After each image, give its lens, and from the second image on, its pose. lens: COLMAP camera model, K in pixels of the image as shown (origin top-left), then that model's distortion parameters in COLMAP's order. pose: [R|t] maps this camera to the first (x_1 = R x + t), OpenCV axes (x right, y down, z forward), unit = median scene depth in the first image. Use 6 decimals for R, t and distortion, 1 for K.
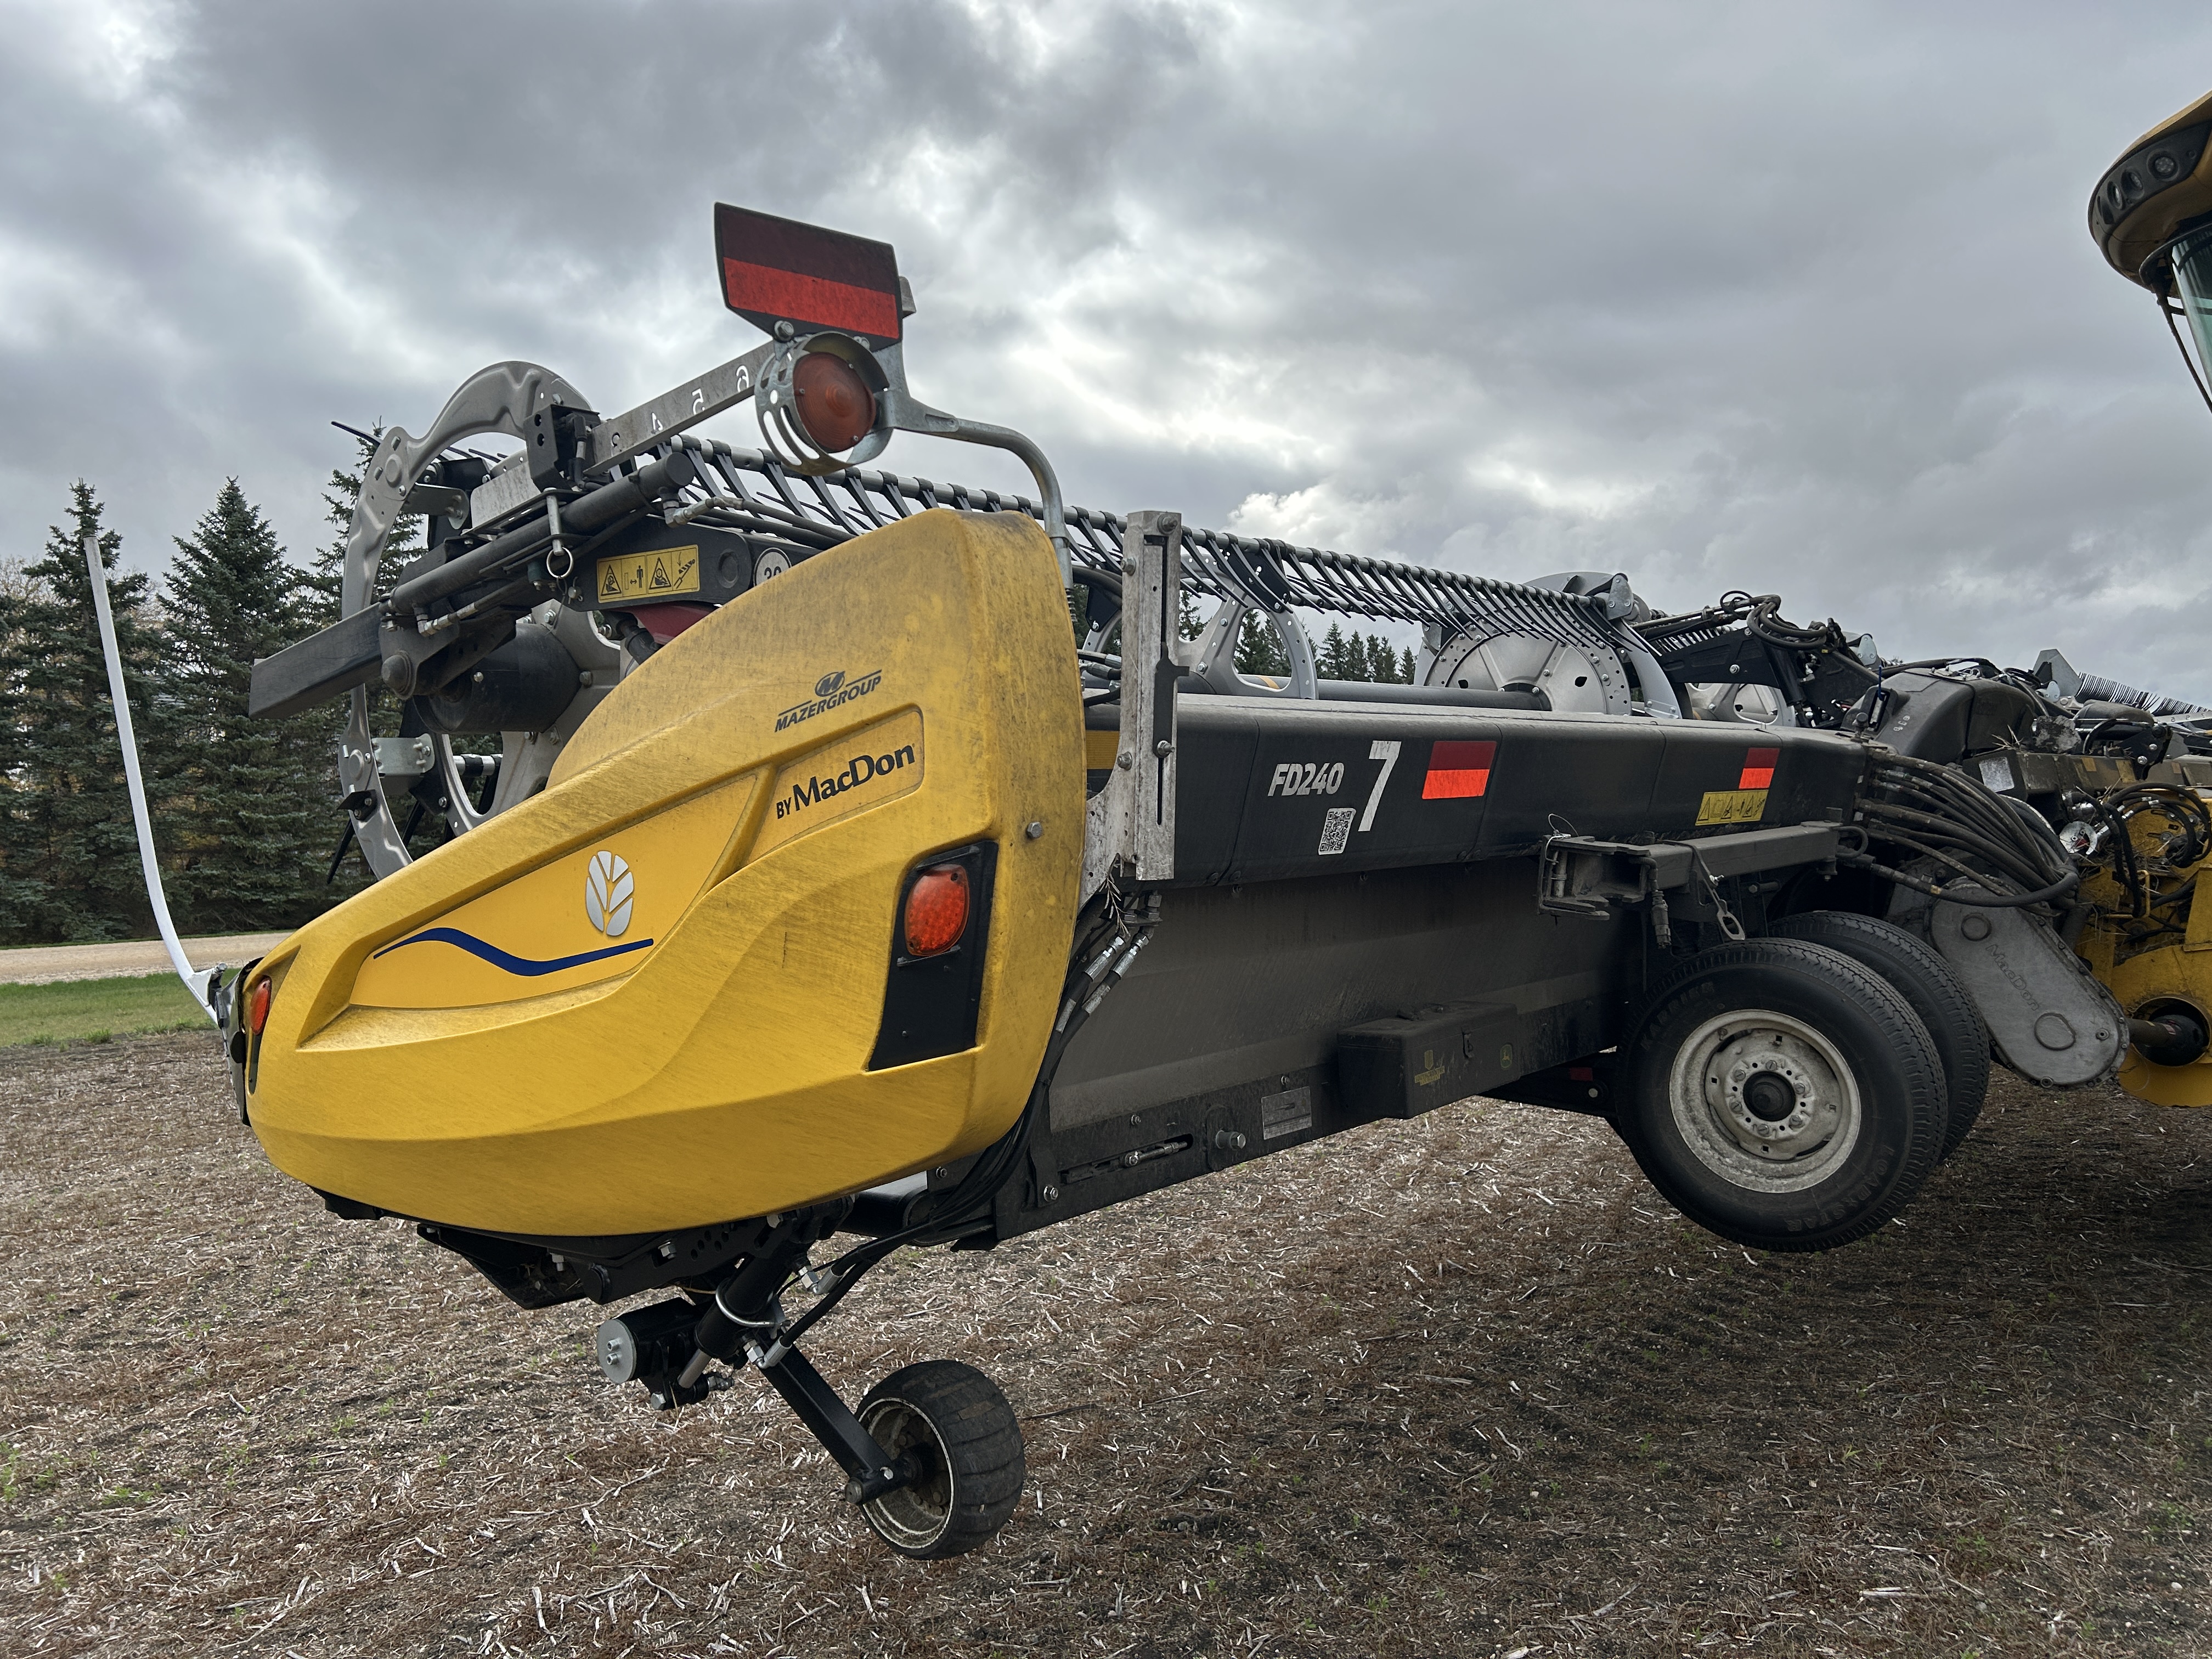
lens RADIAL K [[1640.0, 0, 1168.2], [0, 1640.0, 784.9], [0, 0, 1]] dist [0.045443, -0.052732]
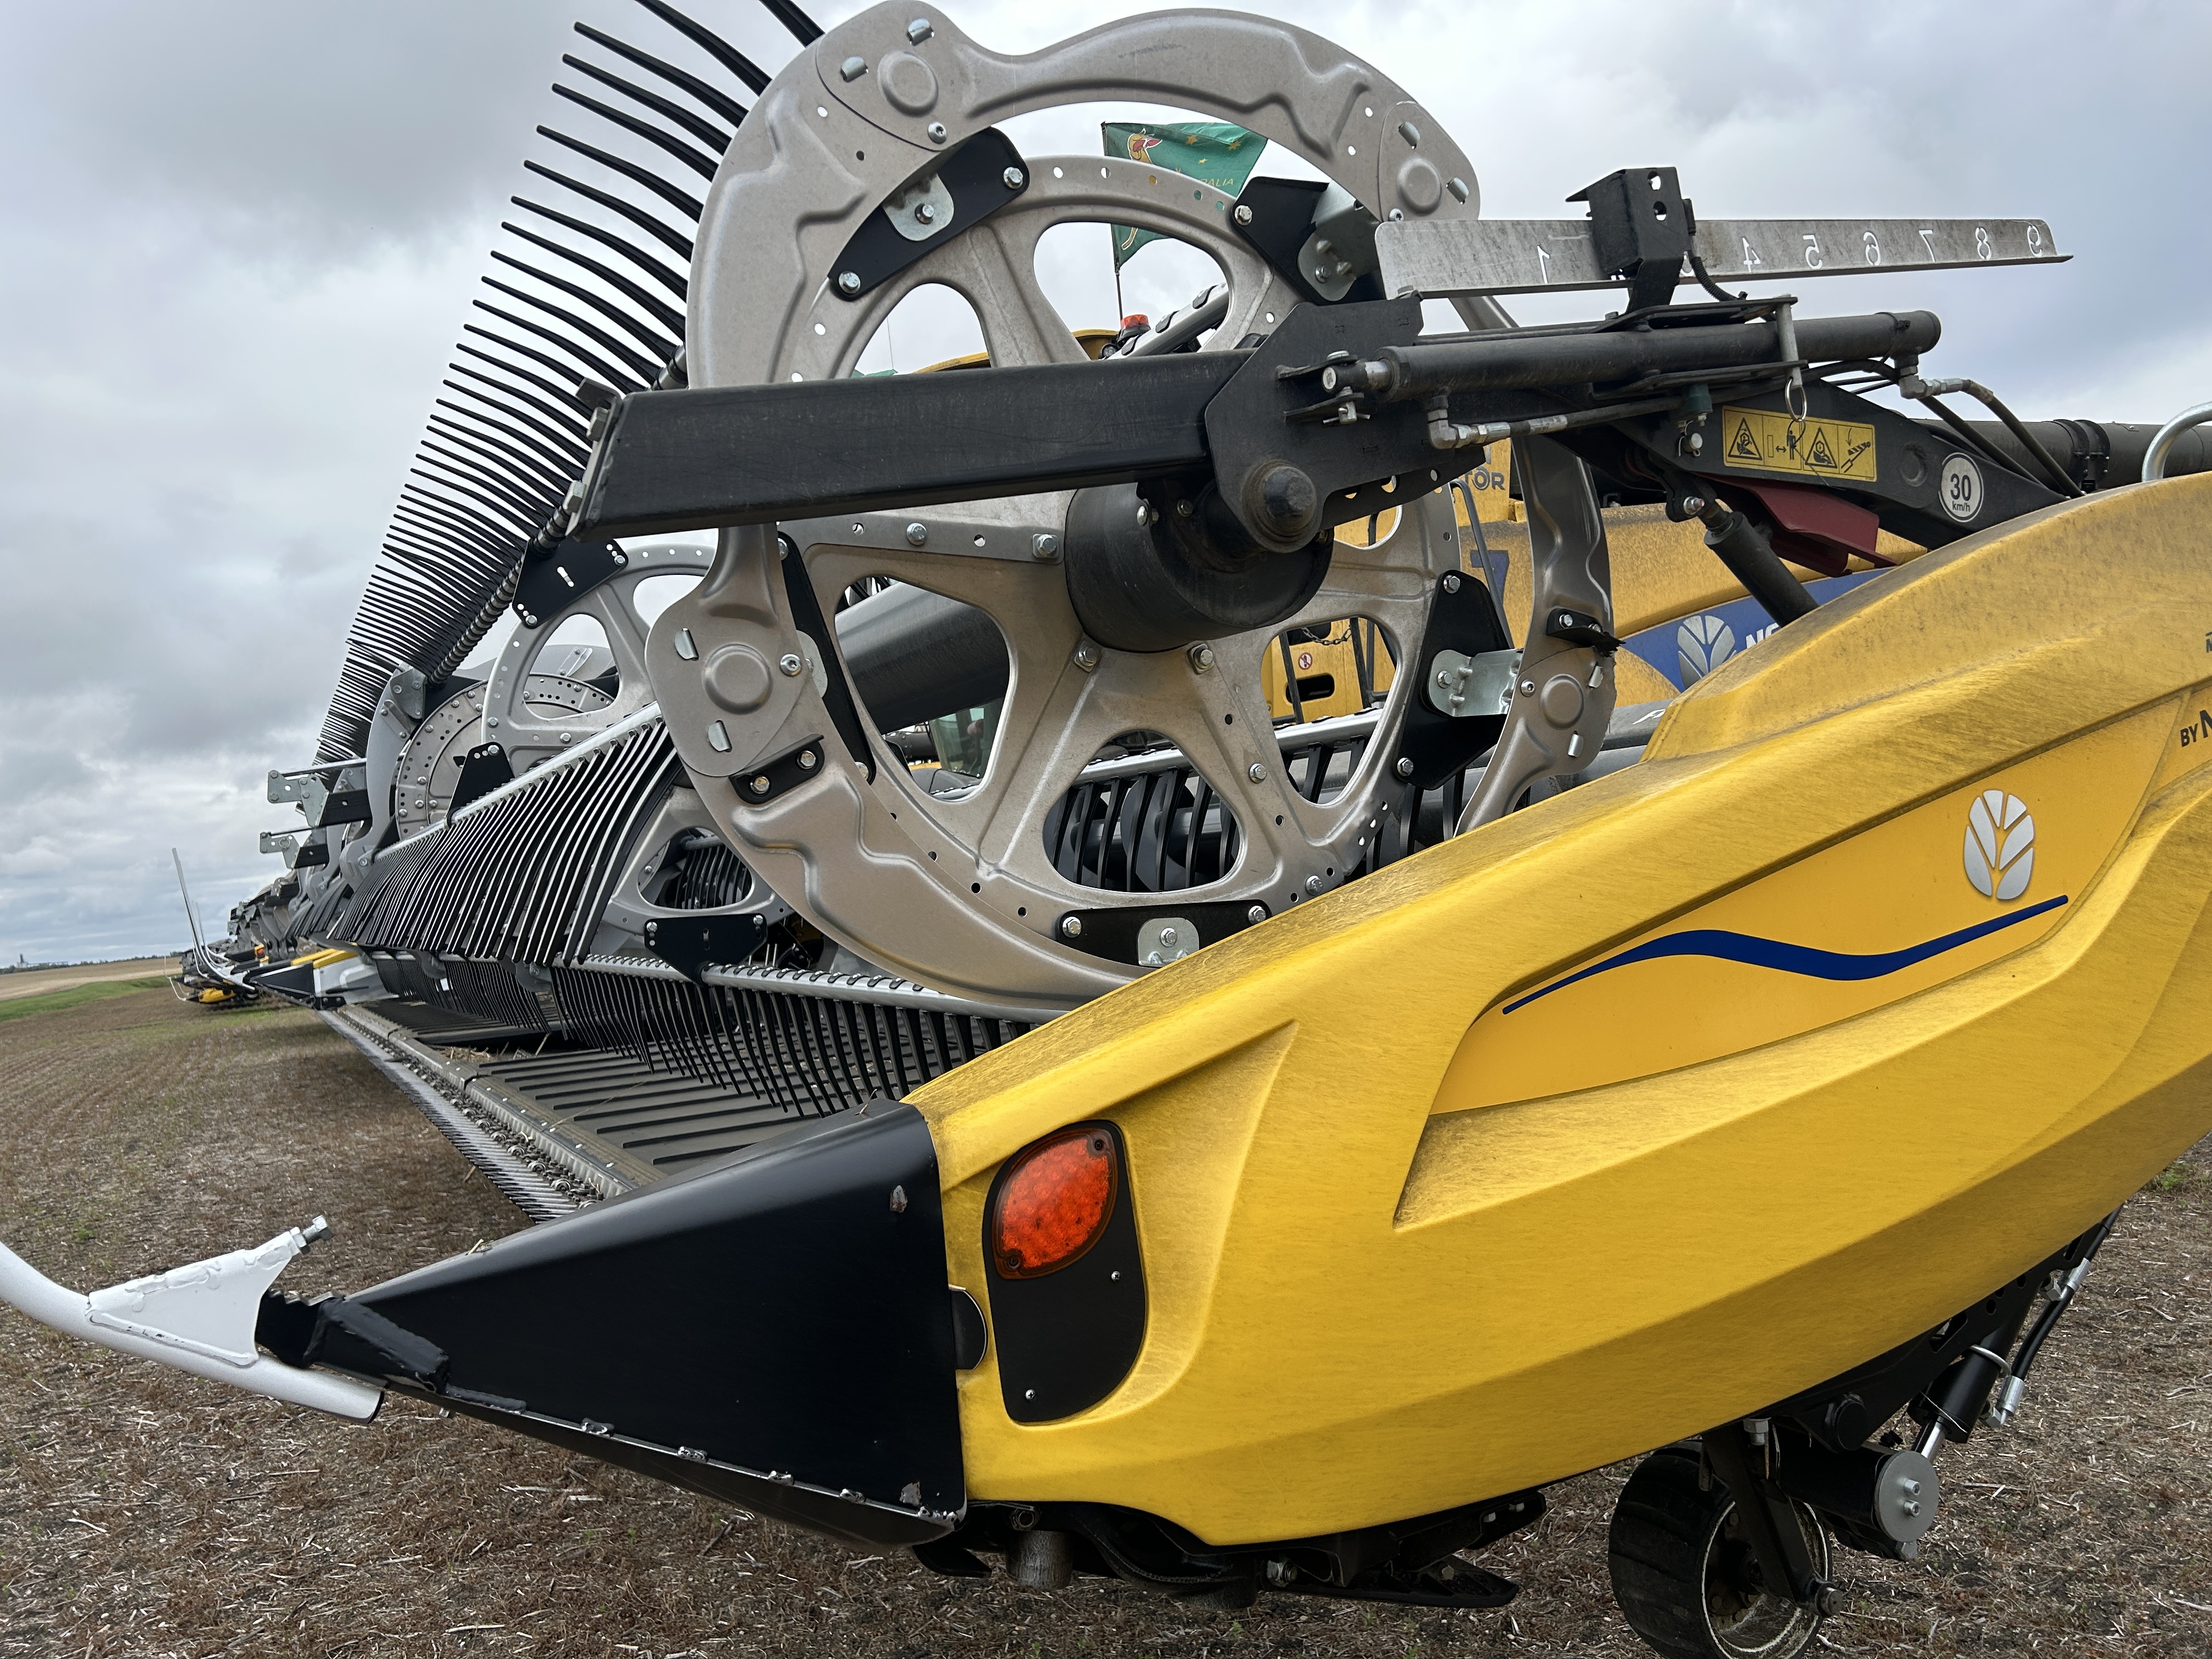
lens RADIAL K [[1640.0, 0, 1168.2], [0, 1640.0, 784.9], [0, 0, 1]] dist [0.045443, -0.052732]
pose [[0.426565, 0.046801, 0.903245, -1.259652], [0.045996, 0.996246, -0.073342, 0.080121], [-0.903286, 0.072831, 0.422811, 1.069102]]
